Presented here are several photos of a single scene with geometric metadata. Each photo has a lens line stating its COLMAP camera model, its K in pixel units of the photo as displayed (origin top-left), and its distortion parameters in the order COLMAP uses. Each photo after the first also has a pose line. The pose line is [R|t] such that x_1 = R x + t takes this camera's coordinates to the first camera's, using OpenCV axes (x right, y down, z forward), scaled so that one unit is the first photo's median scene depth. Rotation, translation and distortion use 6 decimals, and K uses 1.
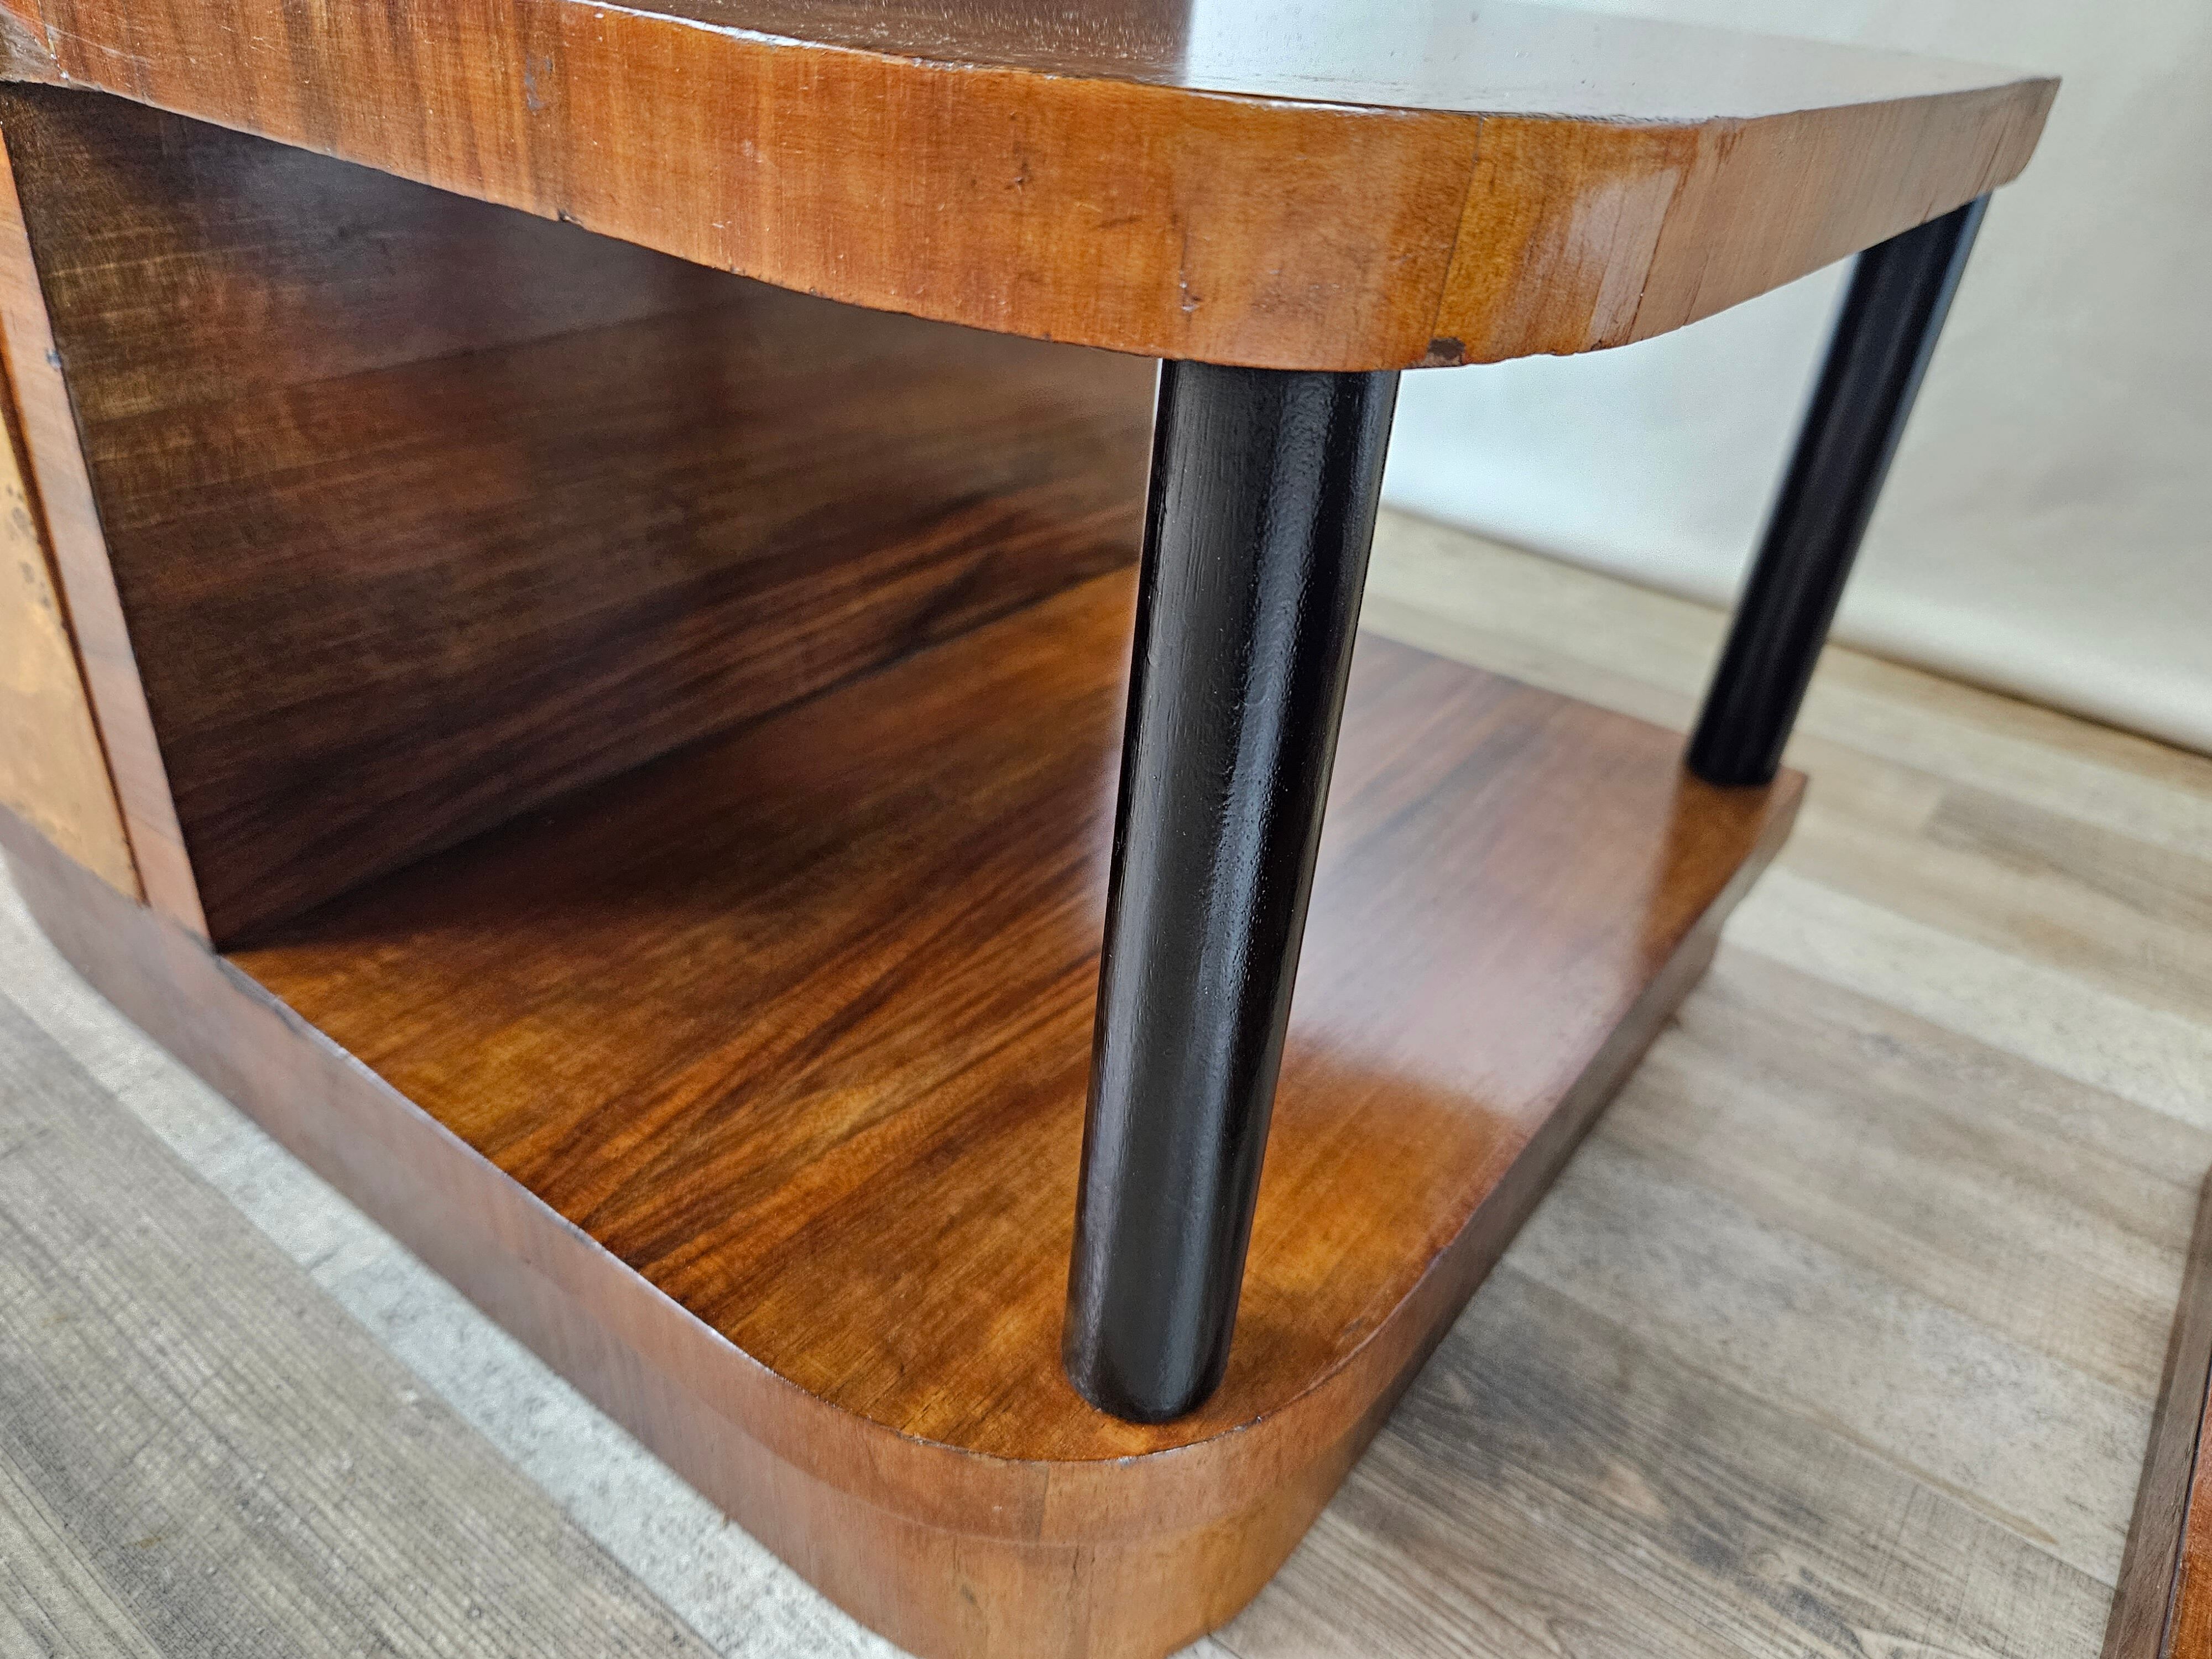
lens RADIAL K [[1516.5, 0, 1111.6], [0, 1516.5, 852.9], [0, 0, 1]] dist [0.047824, -0.054738]
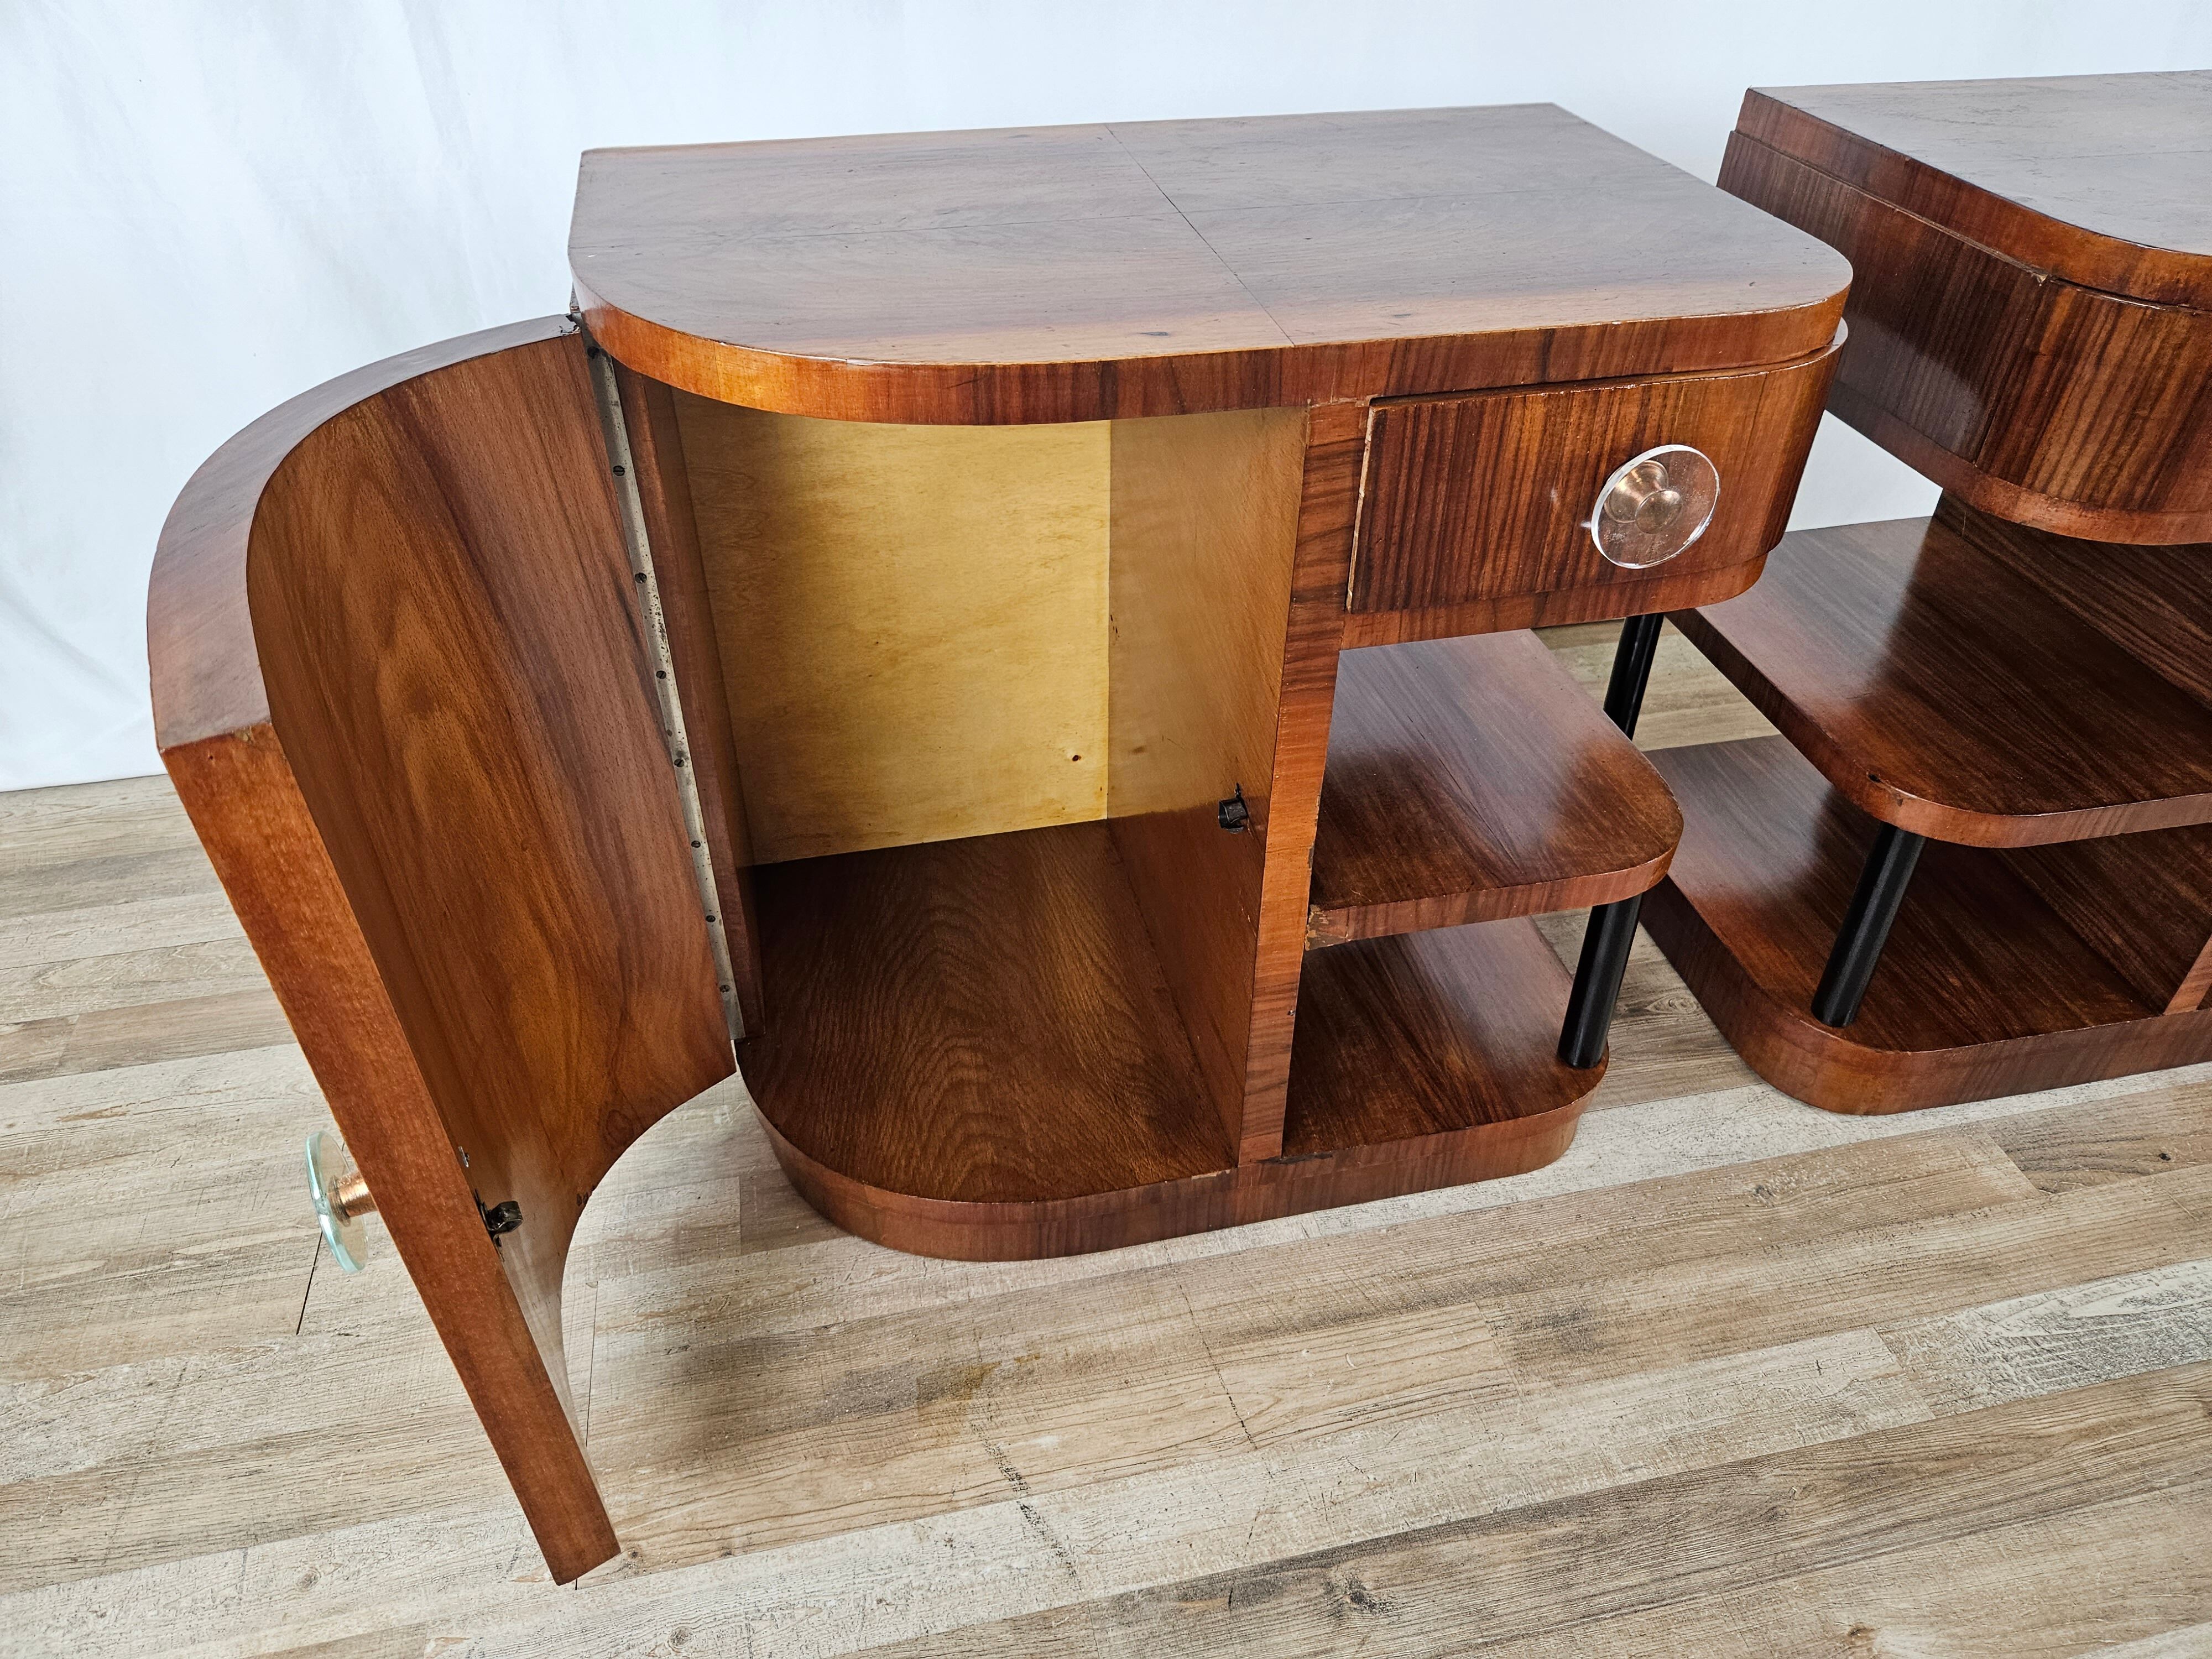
lens RADIAL K [[1496.7, 0, 1114.8], [0, 1496.7, 817.1], [0, 0, 1]] dist [0.056301, -0.053224]
pose [[0.649598, -0.520602, 0.554073, -2.019204], [0.428939, 0.852670, 0.298270, -1.449883], [-0.627721, 0.043908, 0.777199, -1.003354]]
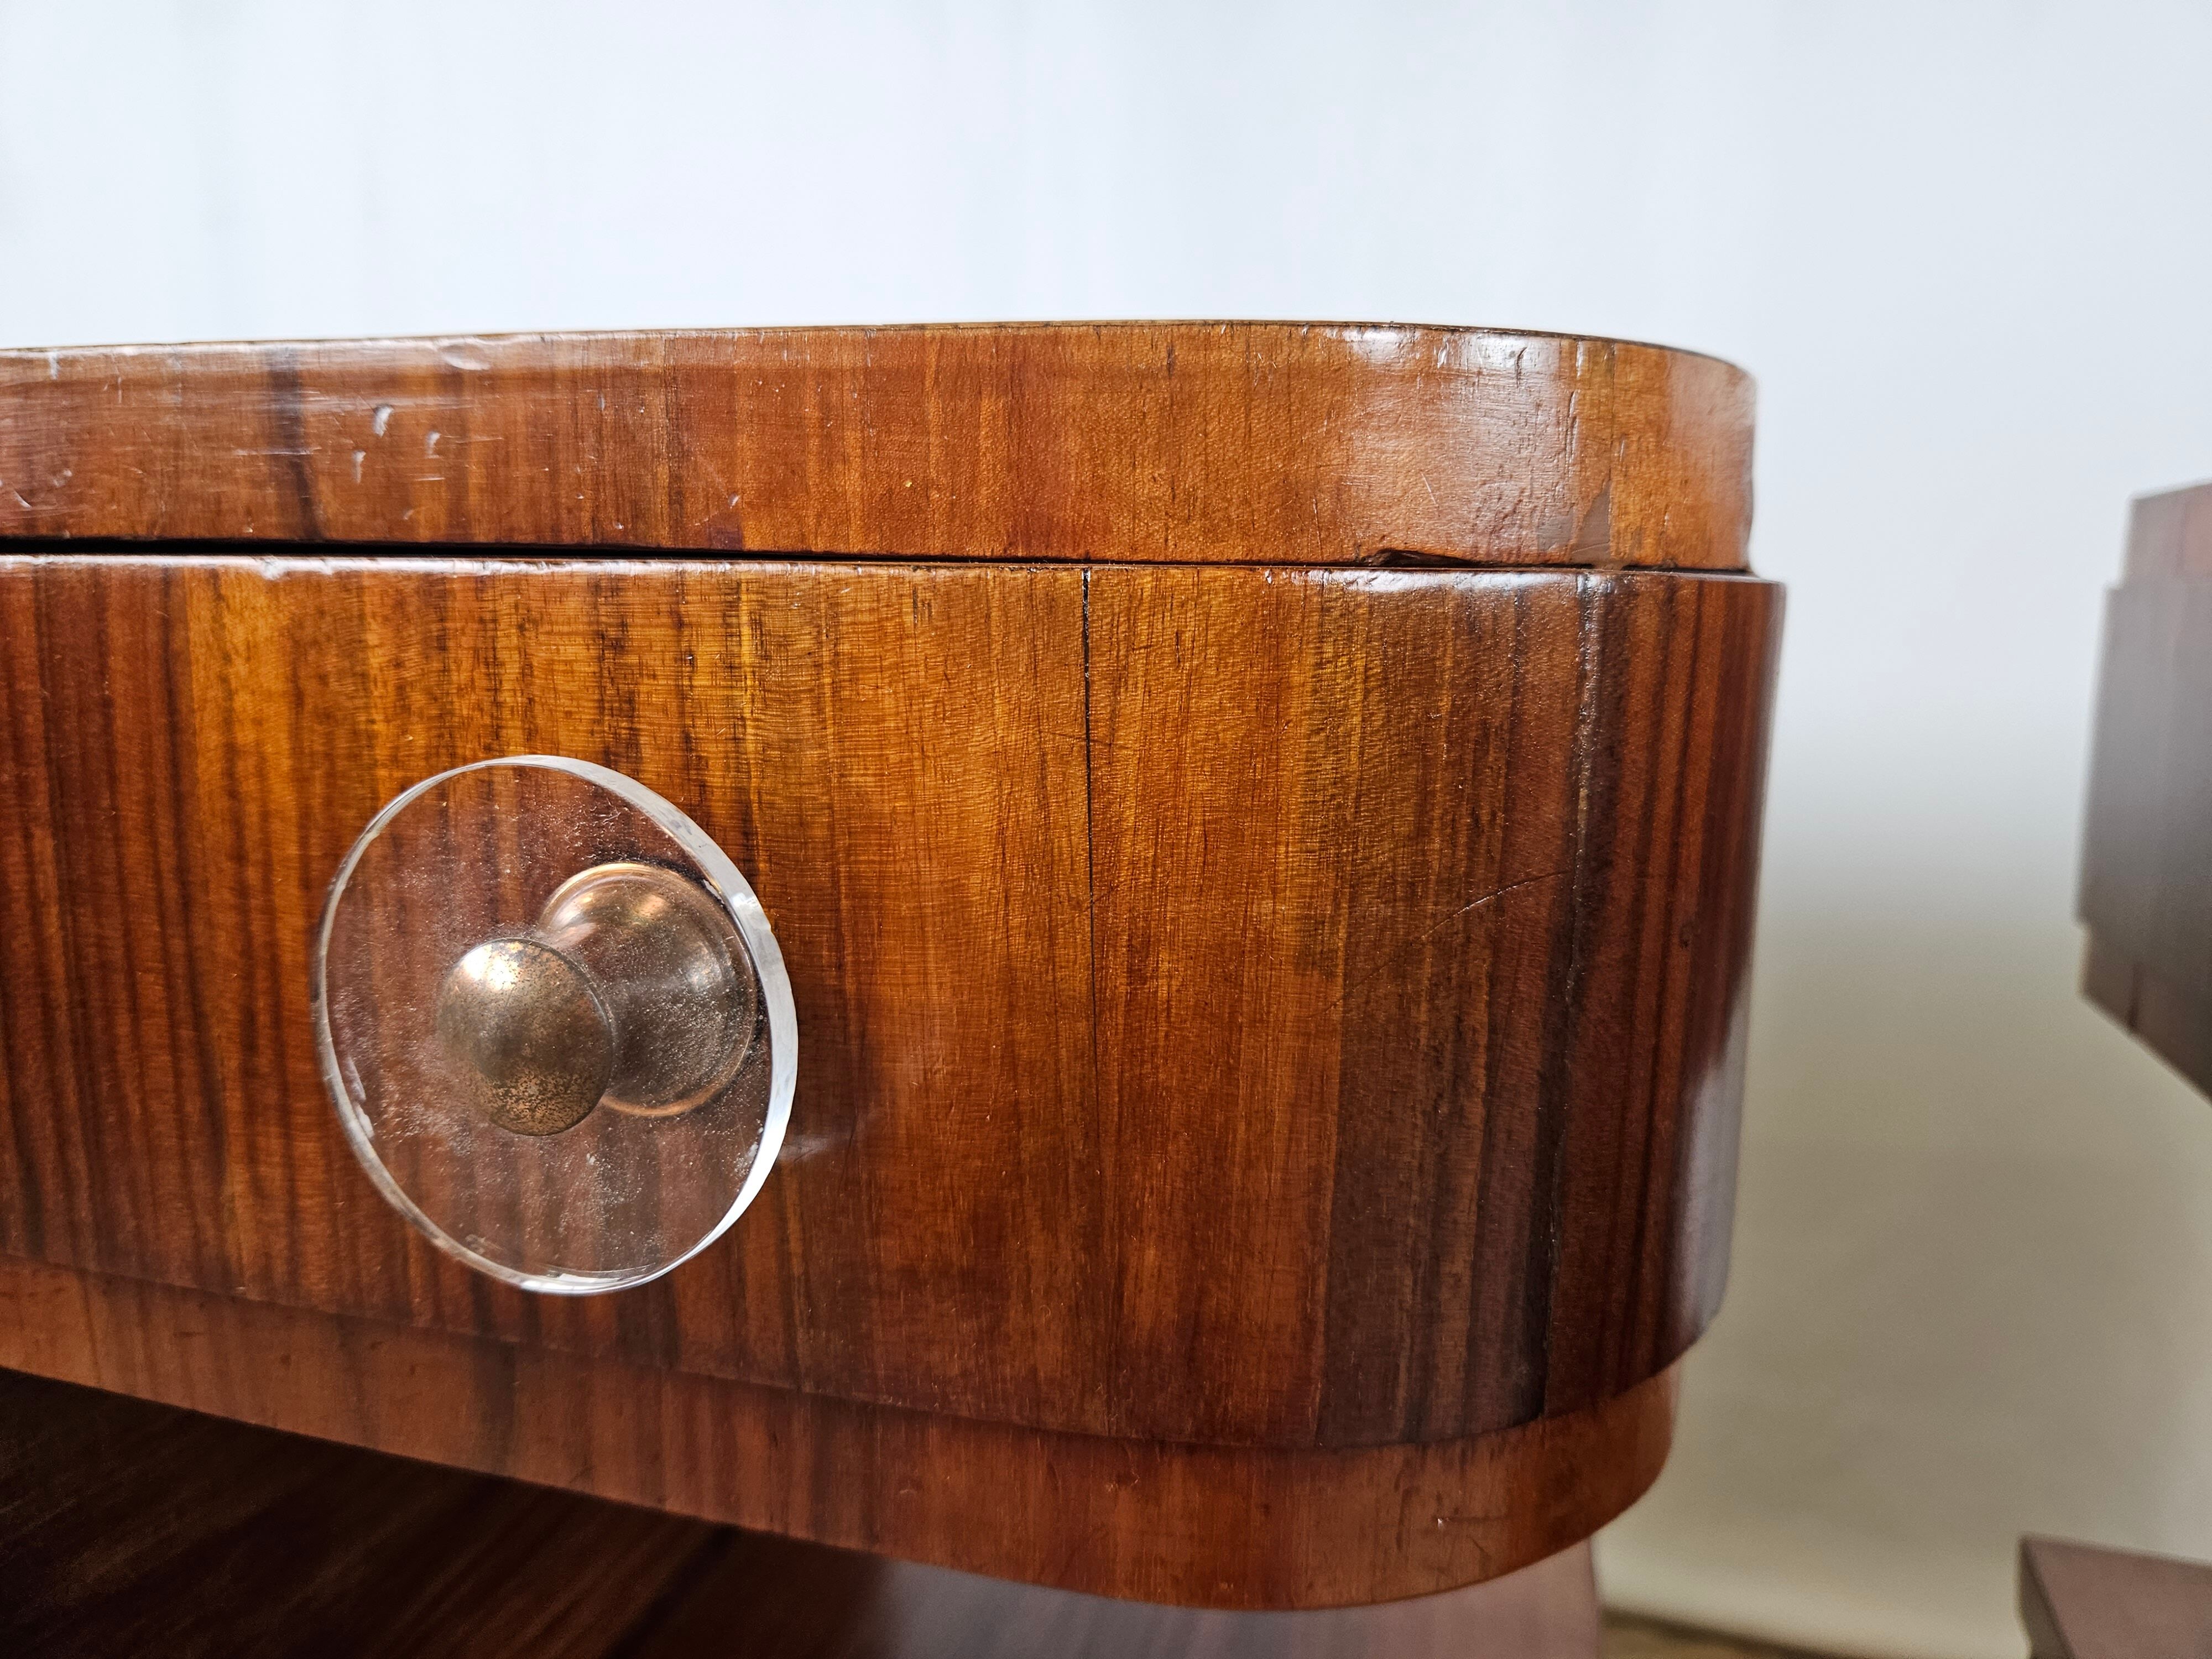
lens RADIAL K [[1516.5, 0, 1095.3], [0, 1516.5, 824.8], [0, 0, 1]] dist [0.047824, -0.054738]
pose [[0.942468, -0.108816, 0.316091, -0.208273], [0.219131, 0.915161, -0.338322, -0.749827], [-0.252460, 0.388123, 0.886355, -0.412048]]
